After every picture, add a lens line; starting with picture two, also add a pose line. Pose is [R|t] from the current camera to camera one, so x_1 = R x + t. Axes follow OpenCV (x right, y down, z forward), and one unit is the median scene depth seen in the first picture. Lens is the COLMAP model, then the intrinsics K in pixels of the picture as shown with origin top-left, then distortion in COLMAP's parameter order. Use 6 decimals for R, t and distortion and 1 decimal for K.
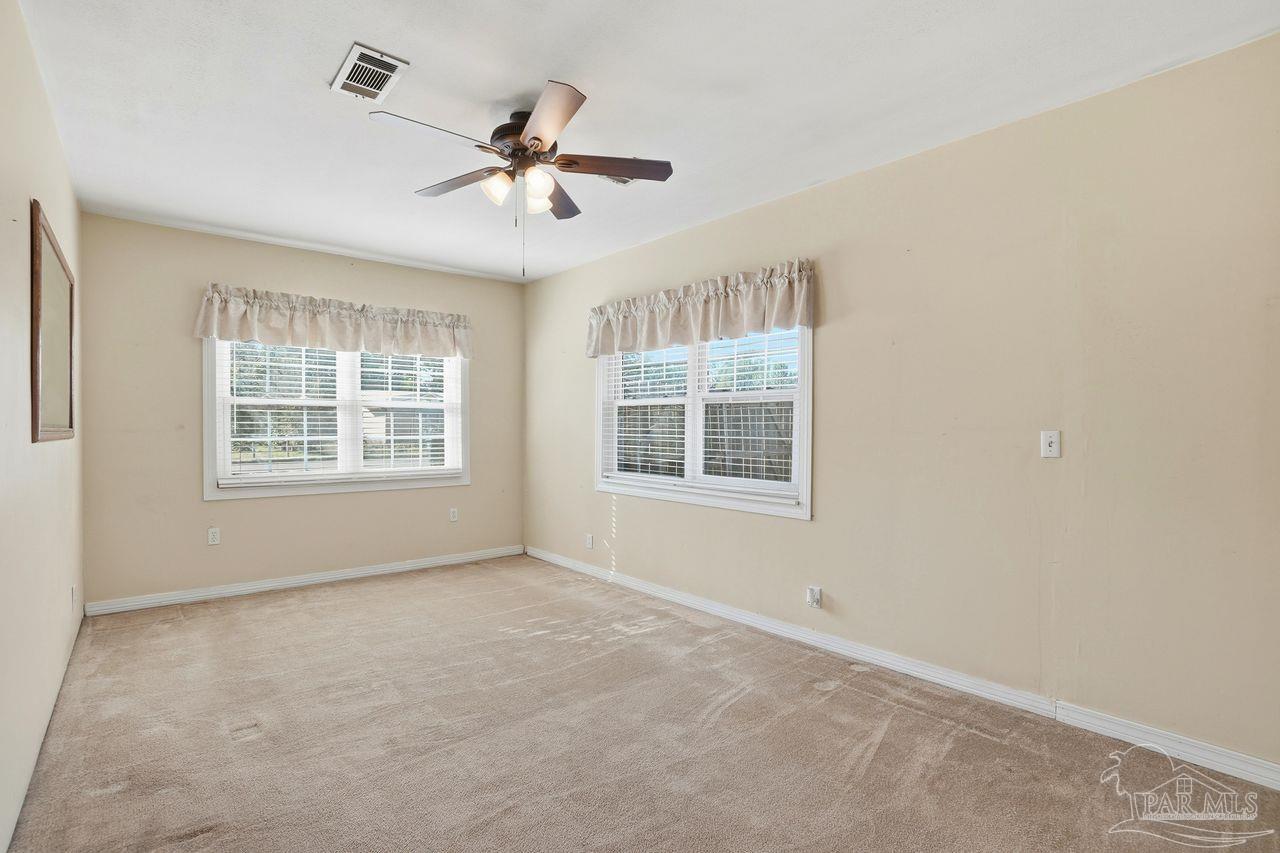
lens RADIAL K [[575.4, 0, 640.1], [0, 575.4, 427.5], [0, 0, 1]] dist [-0.047897, 0.011807]
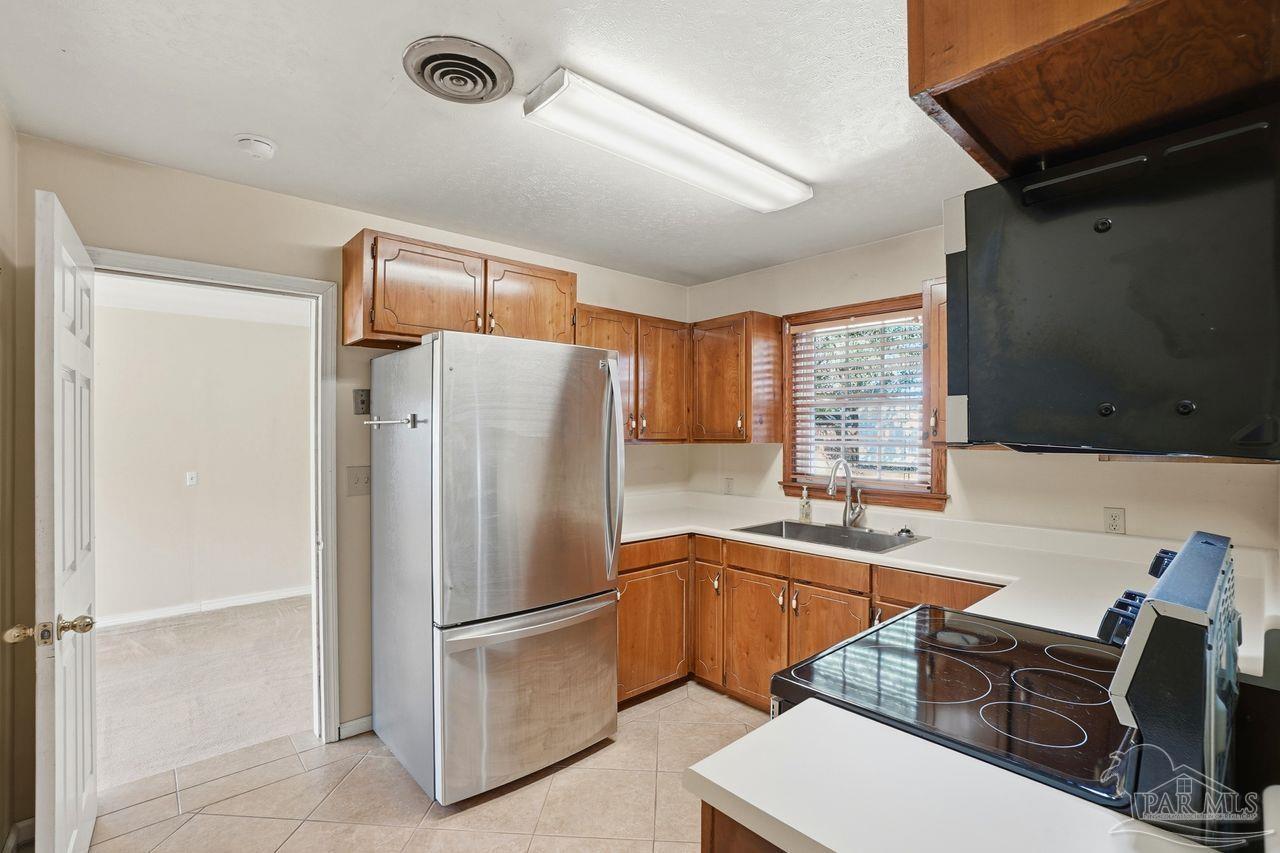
lens RADIAL K [[575.4, 0, 636.8], [0, 575.4, 432.6], [0, 0, 1]] dist [-0.047897, 0.011807]
pose [[-0.013759, 0.000011, 0.999905, -1.472523], [0.003539, 0.999994, 0.000038, -0.146088], [-0.999899, 0.003540, -0.013759, -0.641189]]
